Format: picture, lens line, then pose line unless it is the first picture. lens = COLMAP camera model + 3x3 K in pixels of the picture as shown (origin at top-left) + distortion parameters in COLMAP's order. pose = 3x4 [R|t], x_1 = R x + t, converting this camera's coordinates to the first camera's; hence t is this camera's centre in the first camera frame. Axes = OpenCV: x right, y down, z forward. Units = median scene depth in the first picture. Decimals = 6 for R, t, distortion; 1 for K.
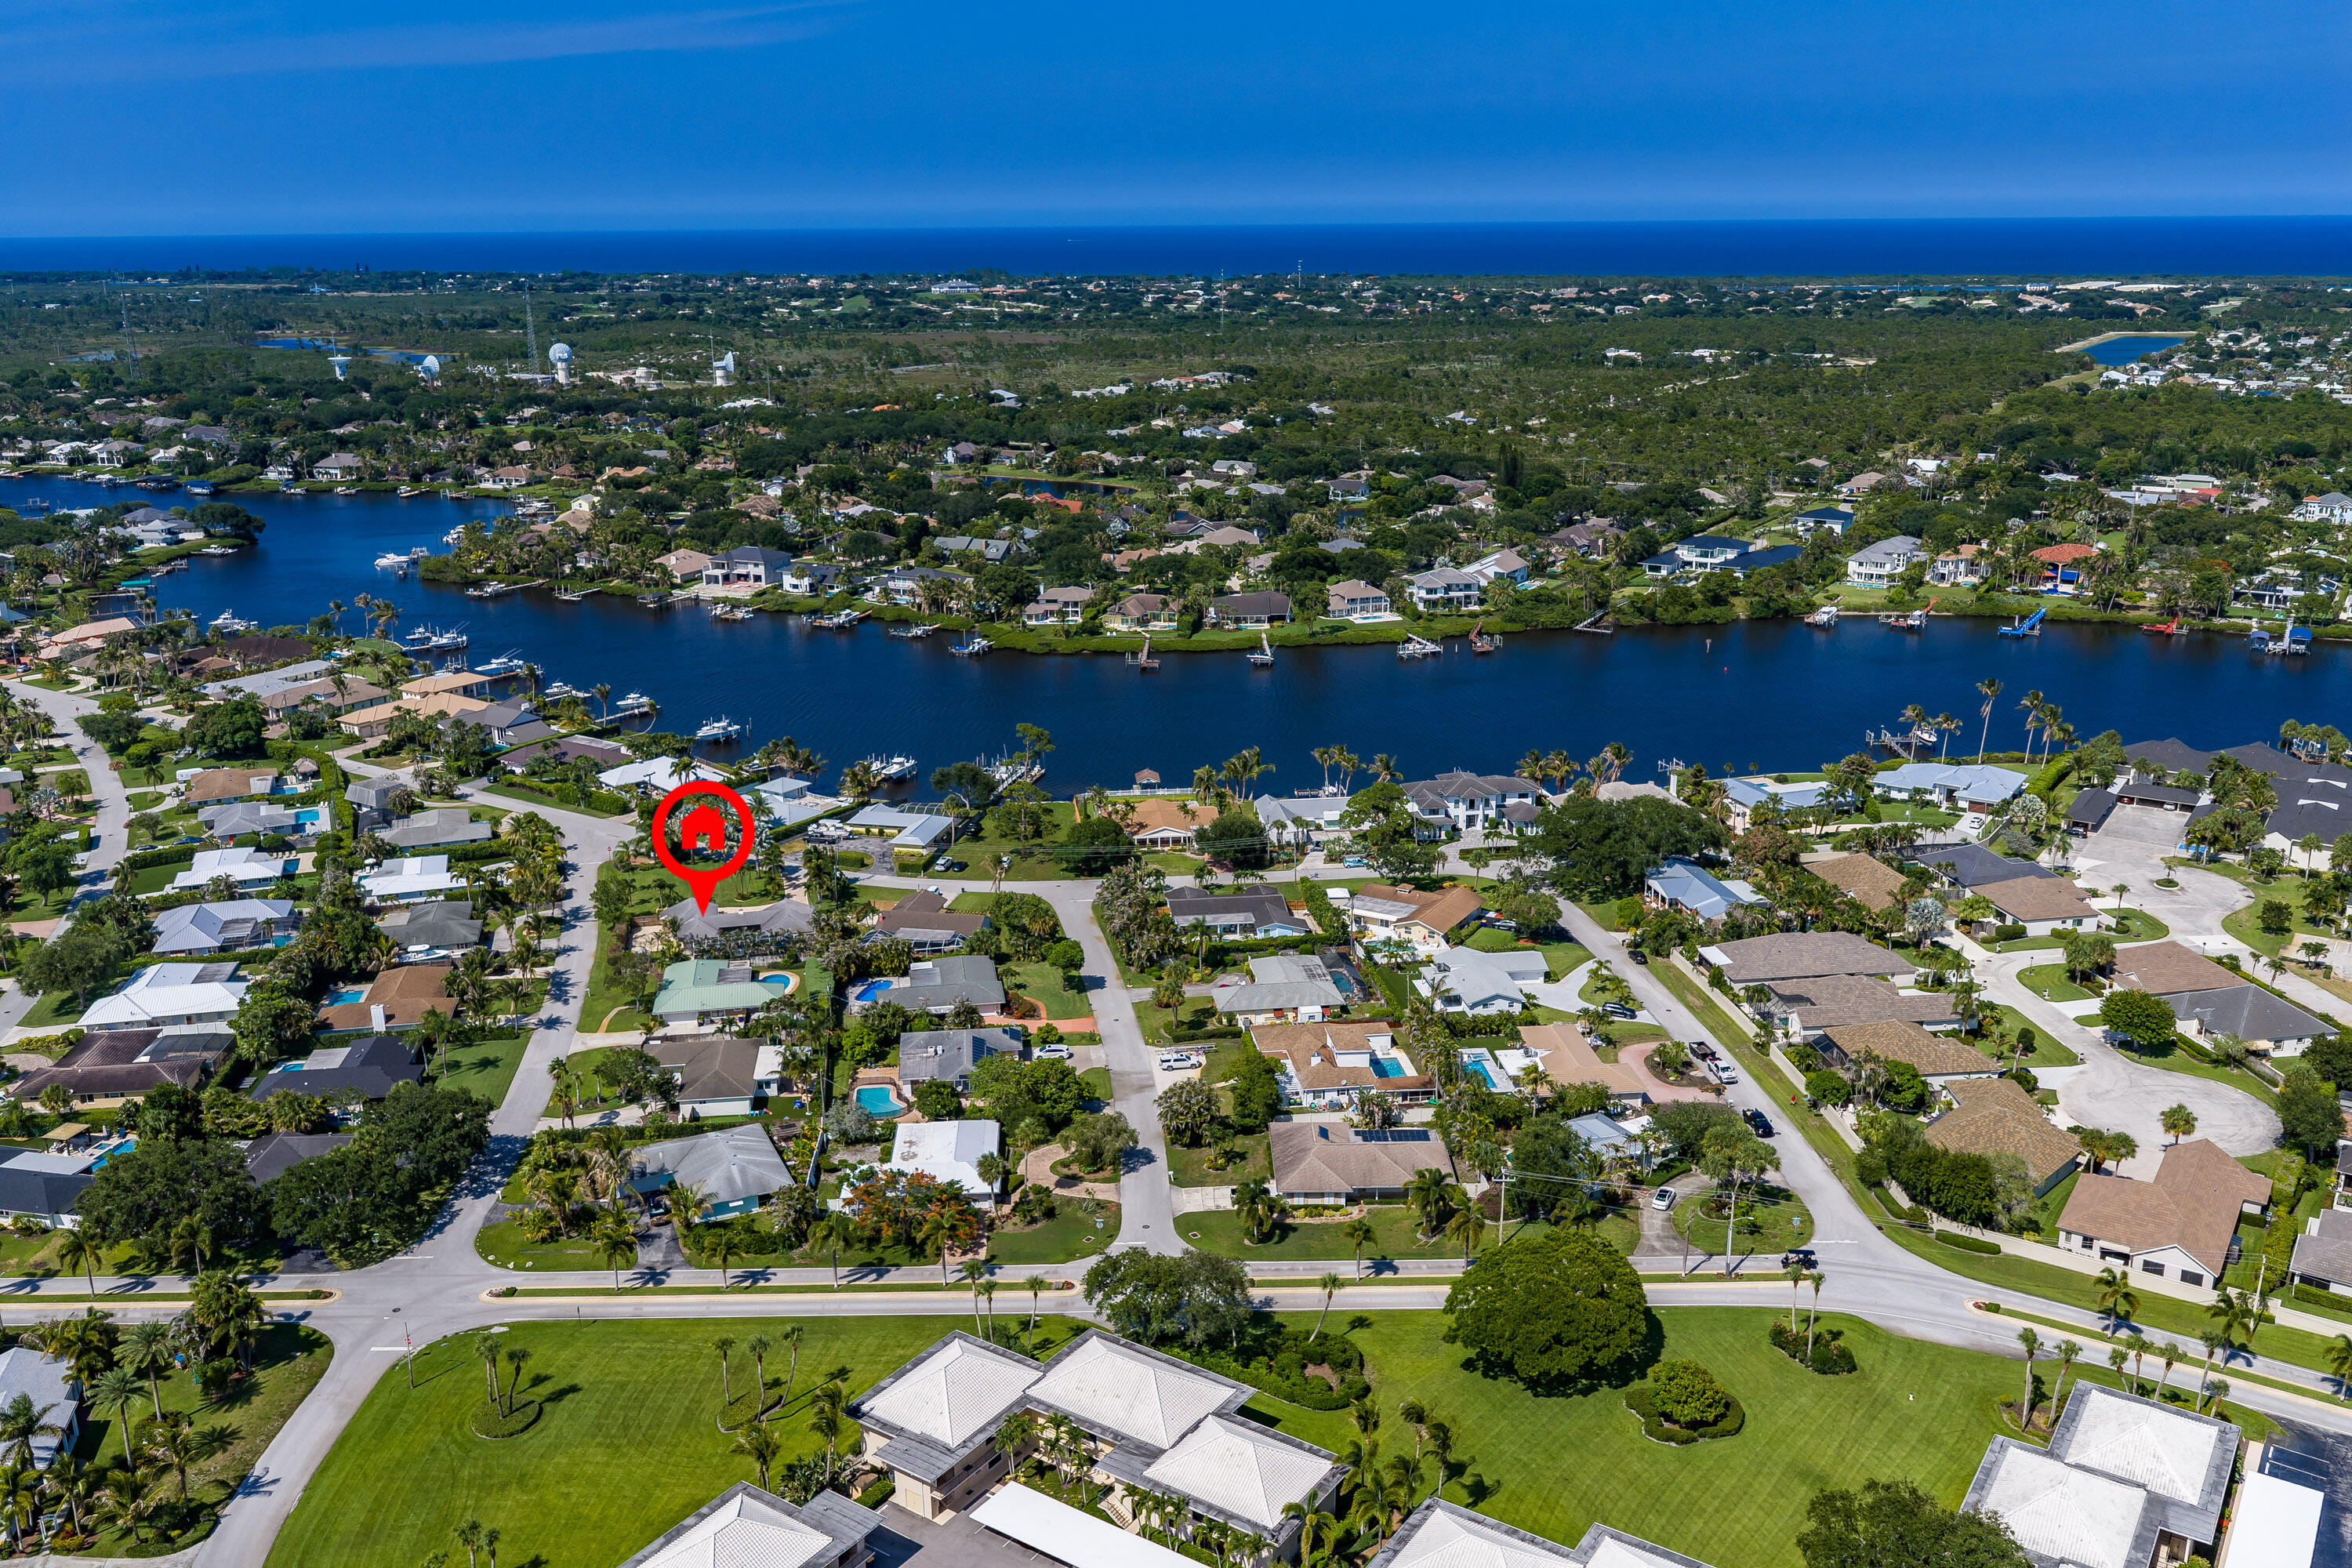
lens RADIAL K [[1928.5, 0, 1176.0], [0, 1928.5, 784.0], [0, 0, 1]] dist [0.023946, -0.045583]
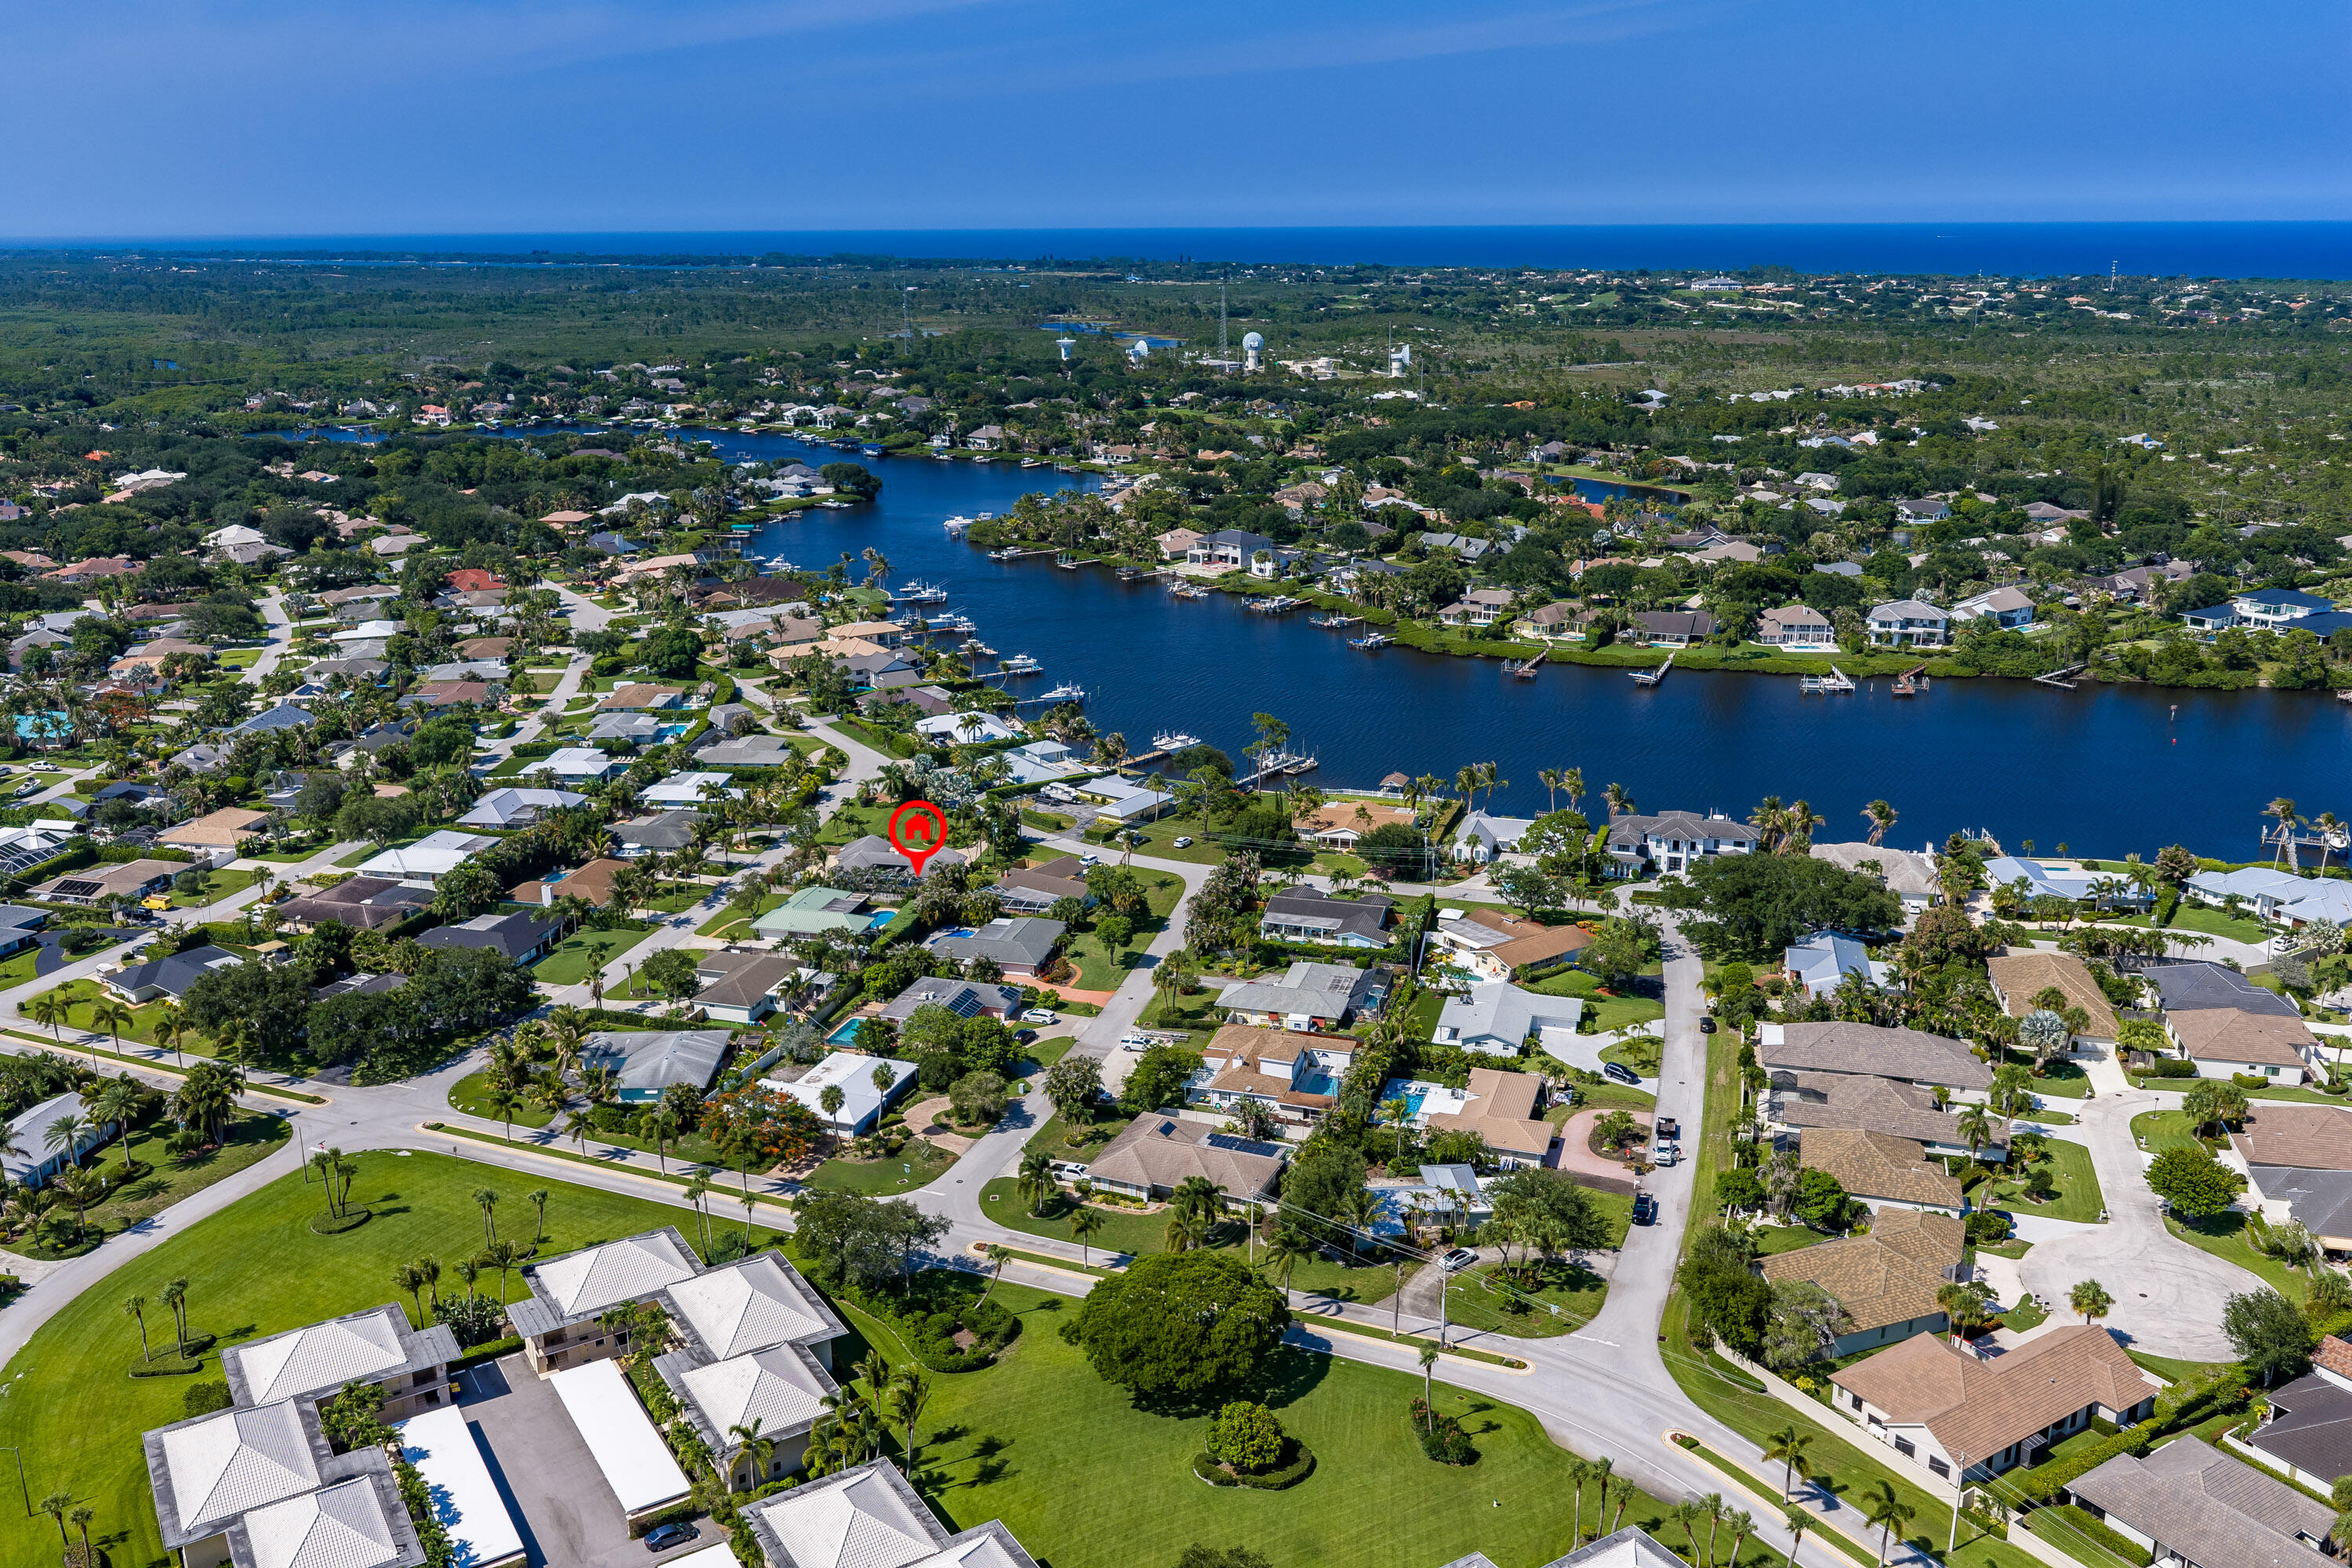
lens RADIAL K [[1928.5, 0, 1176.0], [0, 1928.5, 784.0], [0, 0, 1]] dist [0.023946, -0.045583]
pose [[0.917335, 0.114860, -0.381187, 0.307517], [-0.113886, 0.993174, 0.025196, -0.016473], [0.381479, 0.020299, 0.924155, 0.046699]]
